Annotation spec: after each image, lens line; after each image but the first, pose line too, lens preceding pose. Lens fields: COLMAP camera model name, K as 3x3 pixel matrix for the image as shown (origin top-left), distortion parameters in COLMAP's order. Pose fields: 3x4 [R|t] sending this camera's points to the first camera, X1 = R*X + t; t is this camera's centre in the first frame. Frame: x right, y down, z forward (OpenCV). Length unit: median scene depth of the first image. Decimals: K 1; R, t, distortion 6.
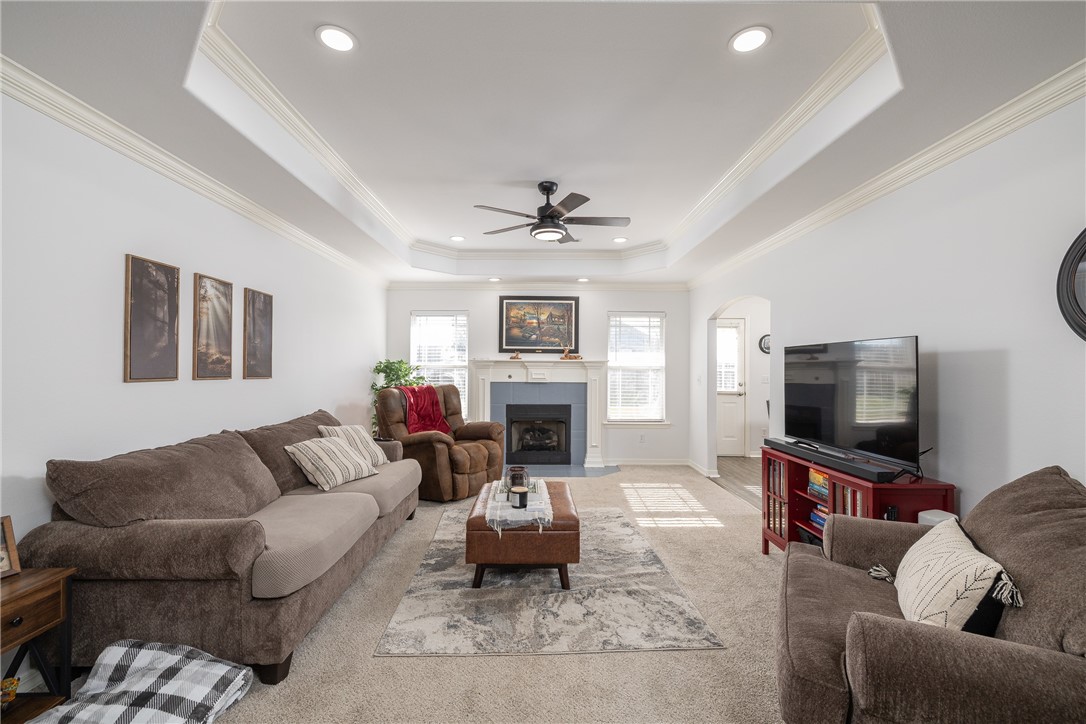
lens RADIAL K [[460.6, 0, 544.3], [0, 460.6, 362.6], [0, 0, 1]] dist [0.000492, 0.000499]
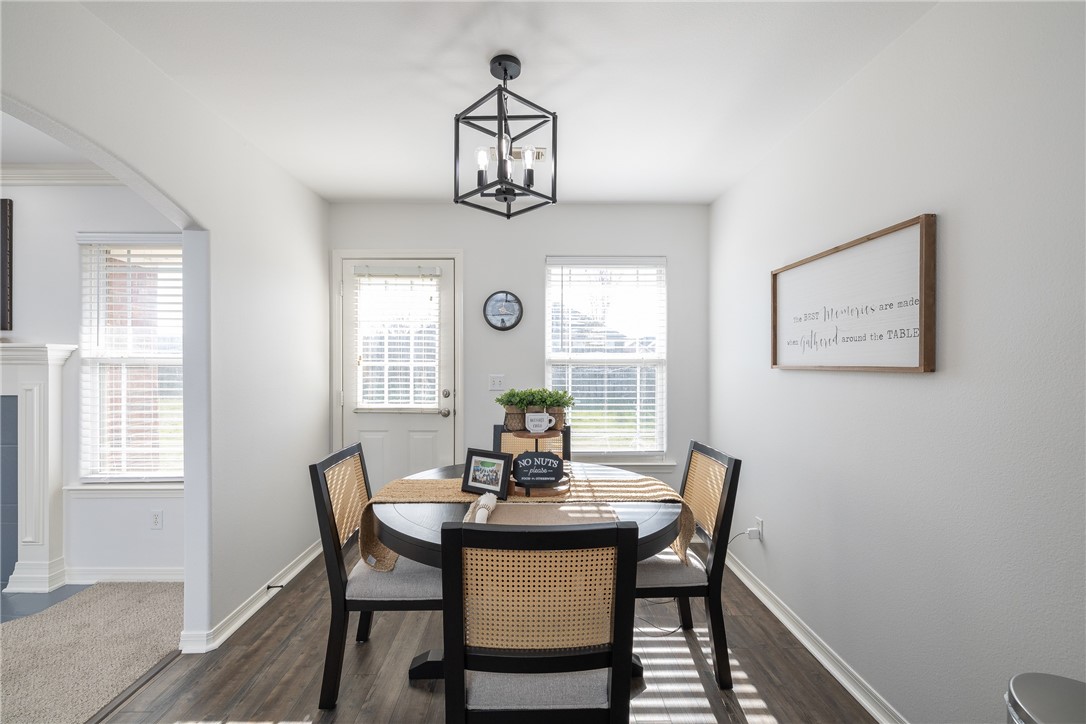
lens RADIAL K [[460.6, 0, 544.3], [0, 460.6, 362.6], [0, 0, 1]] dist [0.000492, 0.000499]
pose [[0.999957, -0.007014, 0.006088, 0.586933], [0.006907, 0.999827, 0.017290, 0.007675], [-0.006208, -0.017247, 0.999832, 0.571023]]
